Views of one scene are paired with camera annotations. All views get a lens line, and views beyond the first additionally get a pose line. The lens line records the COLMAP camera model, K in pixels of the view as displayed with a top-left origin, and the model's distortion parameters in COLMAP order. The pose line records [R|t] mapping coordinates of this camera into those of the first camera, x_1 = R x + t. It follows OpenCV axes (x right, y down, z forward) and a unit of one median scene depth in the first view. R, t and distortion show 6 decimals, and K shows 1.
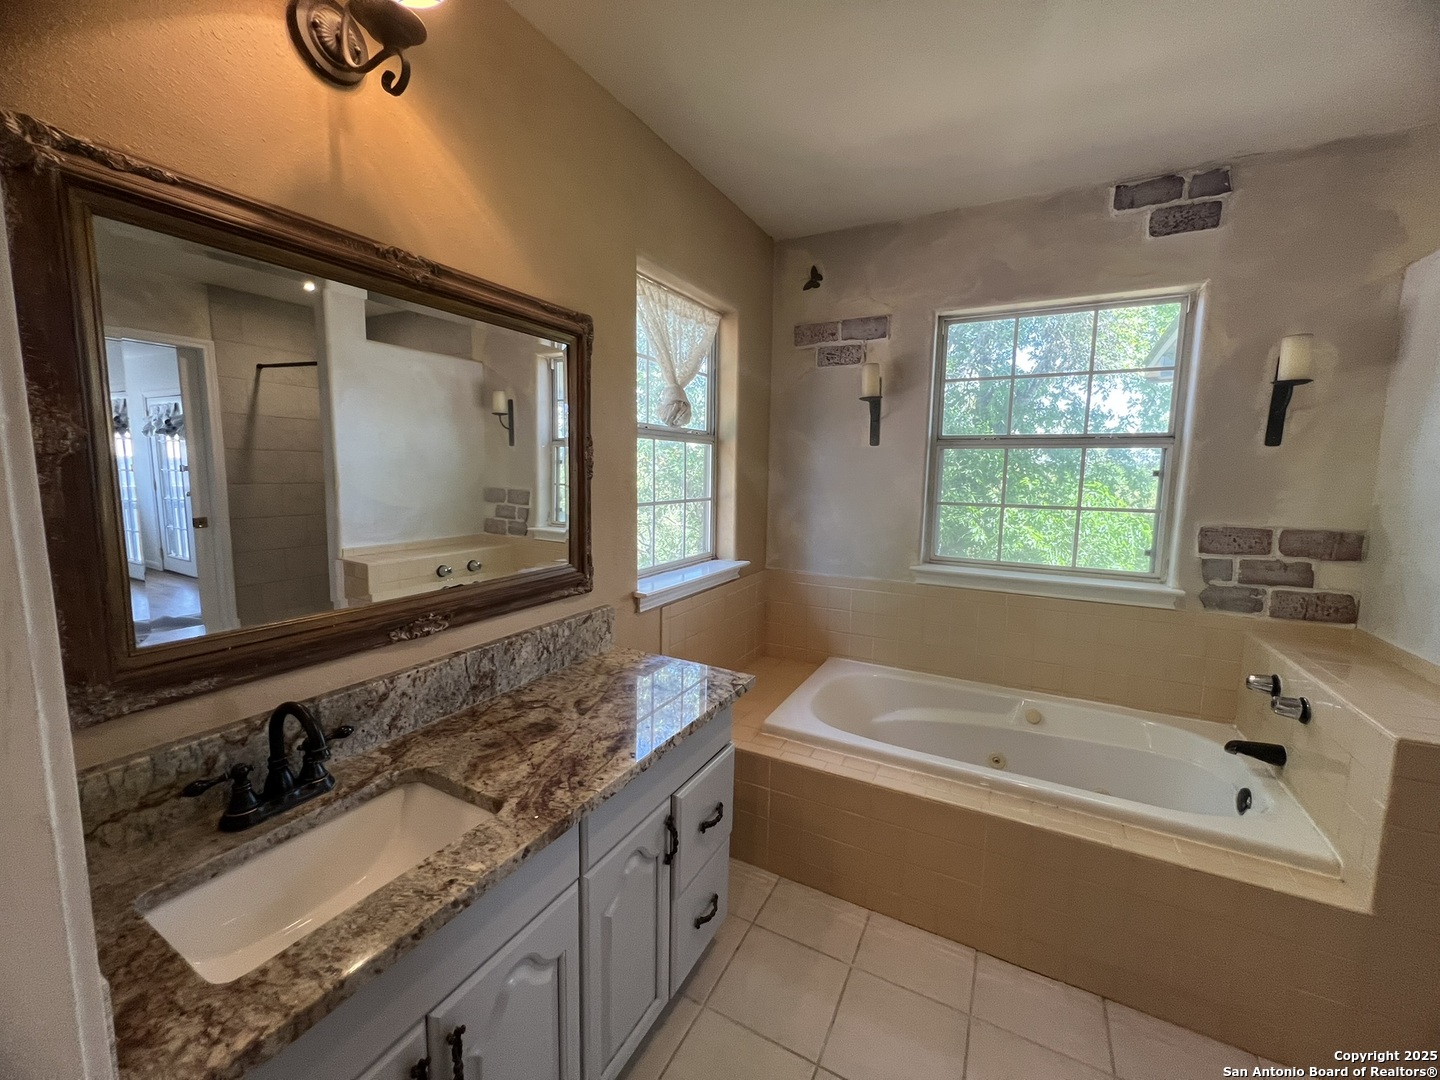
lens RADIAL K [[575.7, 0, 713.0], [0, 575.7, 535.8], [0, 0, 1]] dist [0.000089, 0.000139]
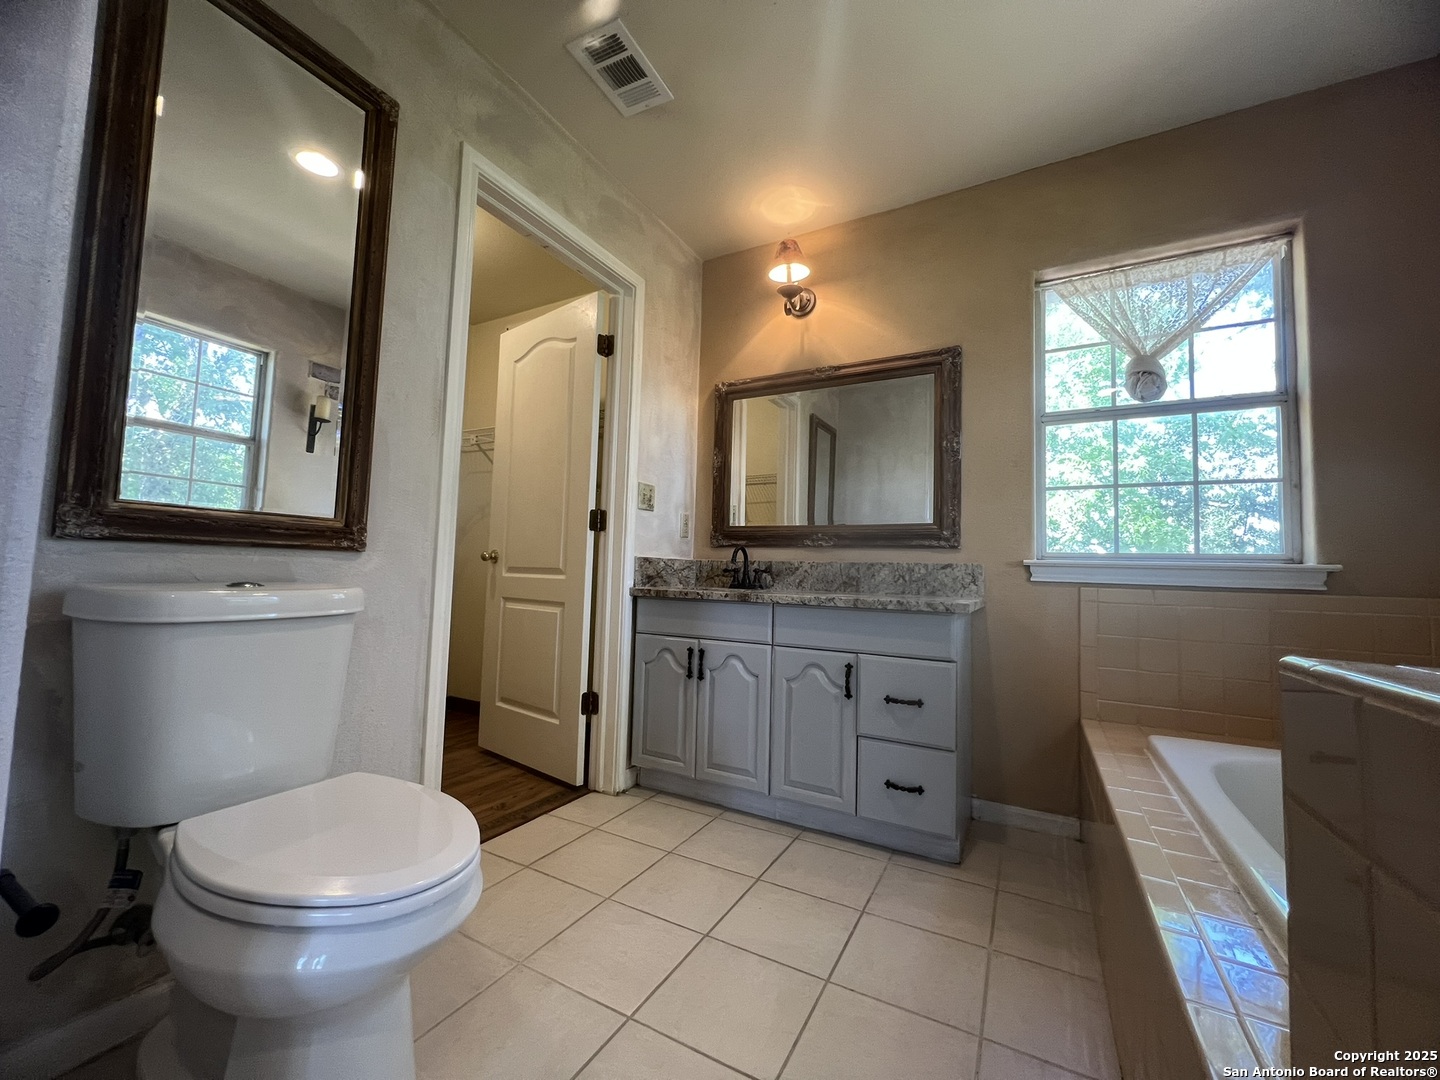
lens RADIAL K [[575.7, 0, 717.8], [0, 575.7, 540.2], [0, 0, 1]] dist [0.000089, 0.000139]
pose [[-0.004026, -0.071743, -0.997415, 0.958586], [-0.146901, 0.986645, -0.070376, 0.222142], [0.989143, 0.146238, -0.014512, 0.433184]]
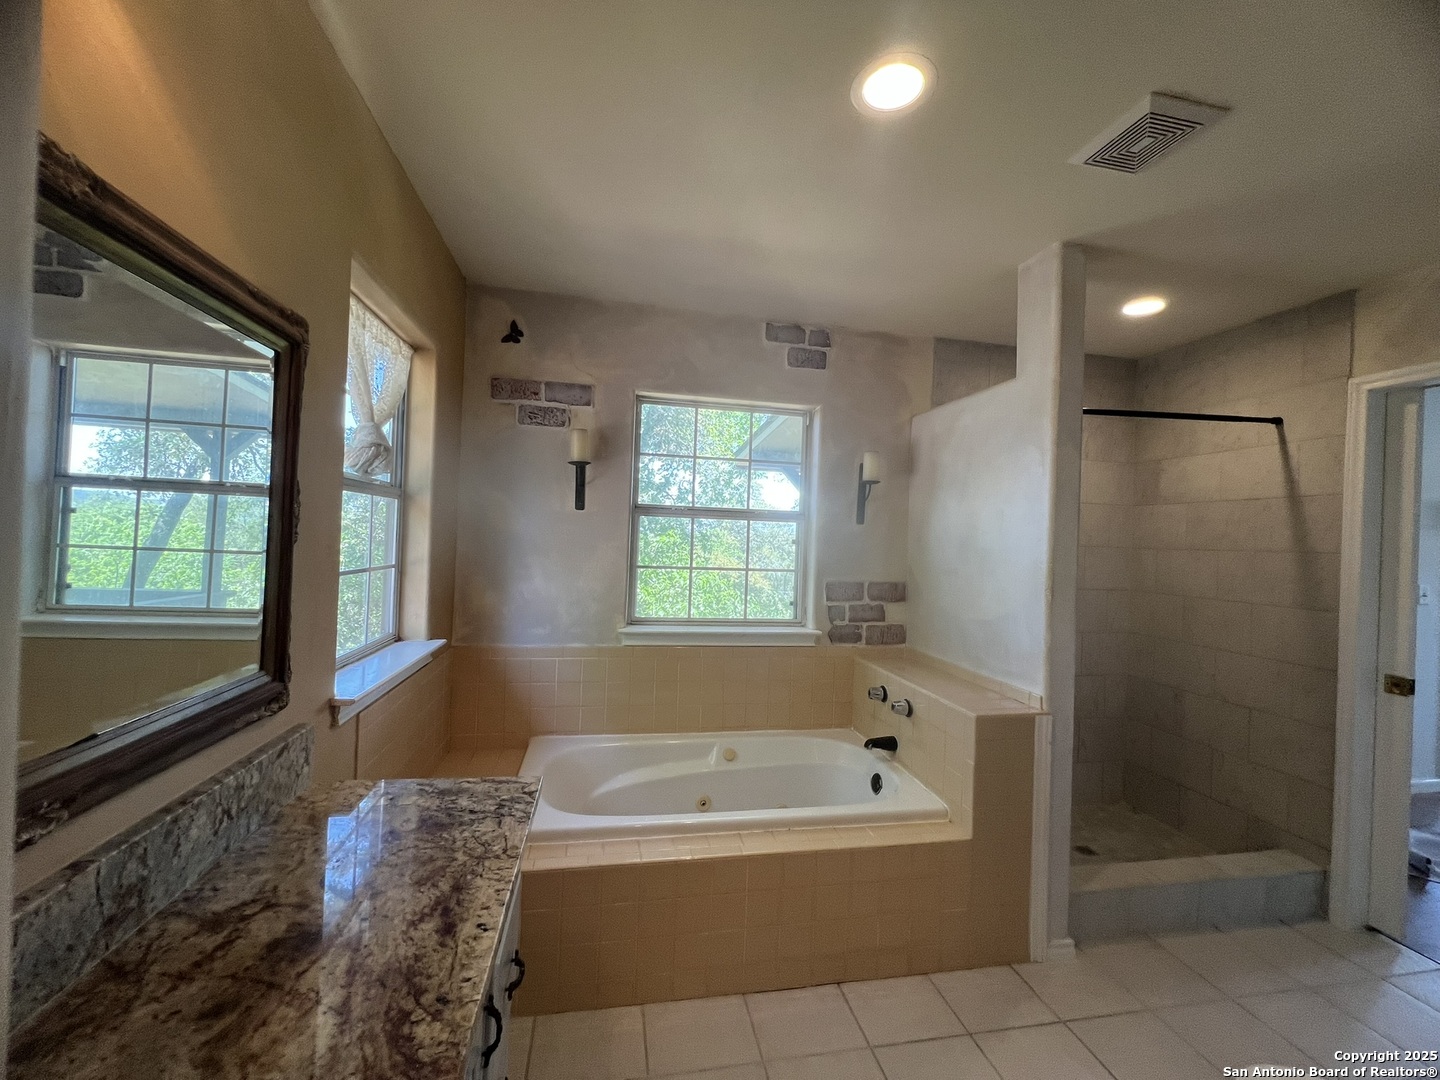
lens RADIAL K [[575.7, 0, 714.1], [0, 575.7, 537.0], [0, 0, 1]] dist [0.000089, 0.000139]
pose [[0.776824, 0.016793, 0.629493, -0.222743], [0.047295, 0.995265, -0.084915, -0.019907], [-0.627939, 0.095736, 0.772352, 0.122344]]
